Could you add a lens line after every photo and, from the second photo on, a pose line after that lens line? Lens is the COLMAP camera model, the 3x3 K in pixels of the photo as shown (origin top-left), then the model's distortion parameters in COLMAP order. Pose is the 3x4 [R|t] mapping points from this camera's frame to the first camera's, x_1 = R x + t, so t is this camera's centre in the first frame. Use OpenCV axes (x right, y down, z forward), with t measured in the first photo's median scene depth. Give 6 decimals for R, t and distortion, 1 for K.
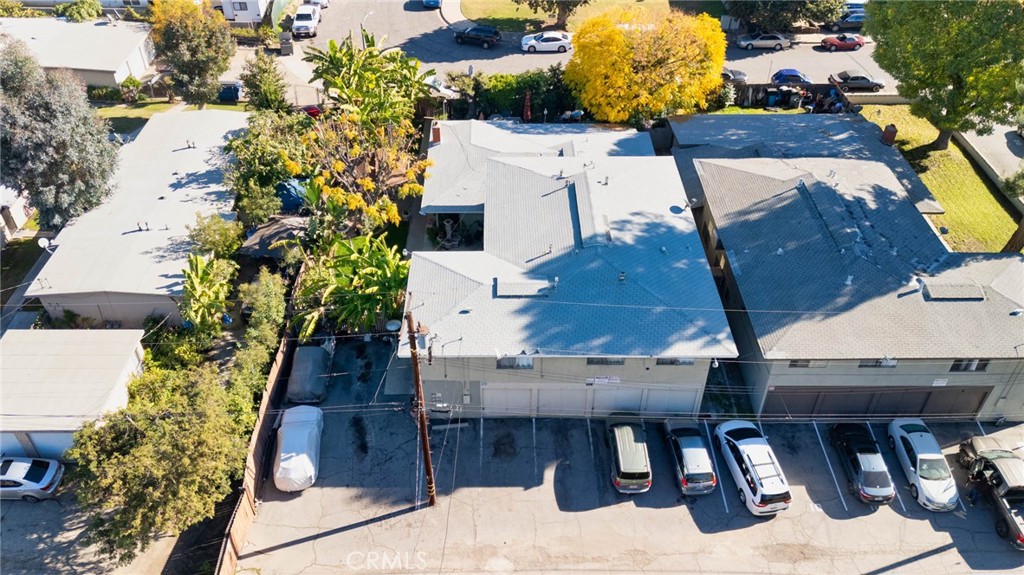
lens RADIAL K [[768.8, 0, 505.0], [0, 768.8, 310.7], [0, 0, 1]] dist [0.032462, -0.000296]
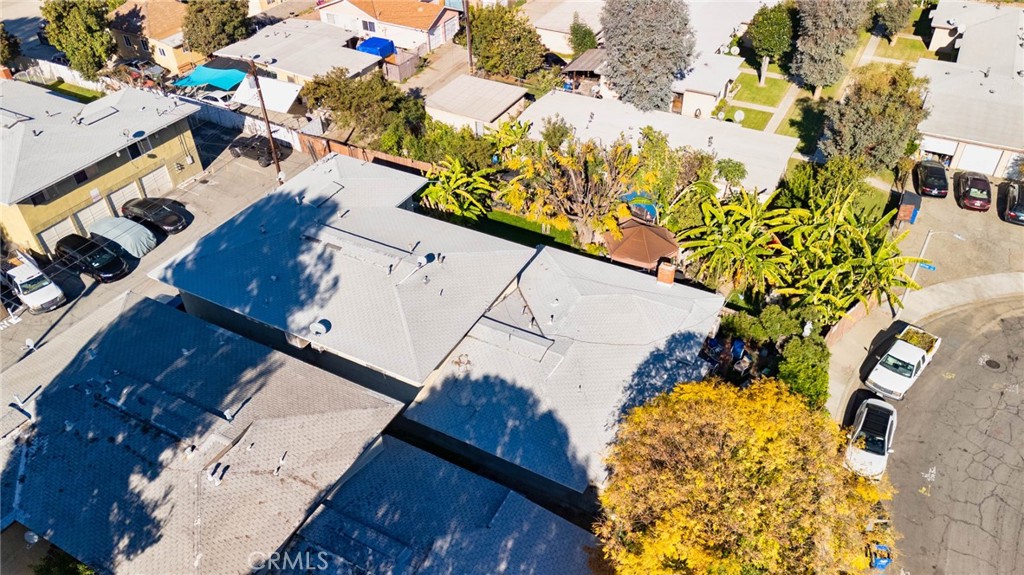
lens RADIAL K [[742.2, 0, 512.0], [0, 742.2, 287.5], [0, 0, 1]] dist [0.035087, 0.001115]
pose [[-0.477166, 0.564828, -0.673263, 0.679734], [-0.566657, 0.387826, 0.726974, -0.902509], [0.671724, 0.728396, 0.135006, 1.024805]]
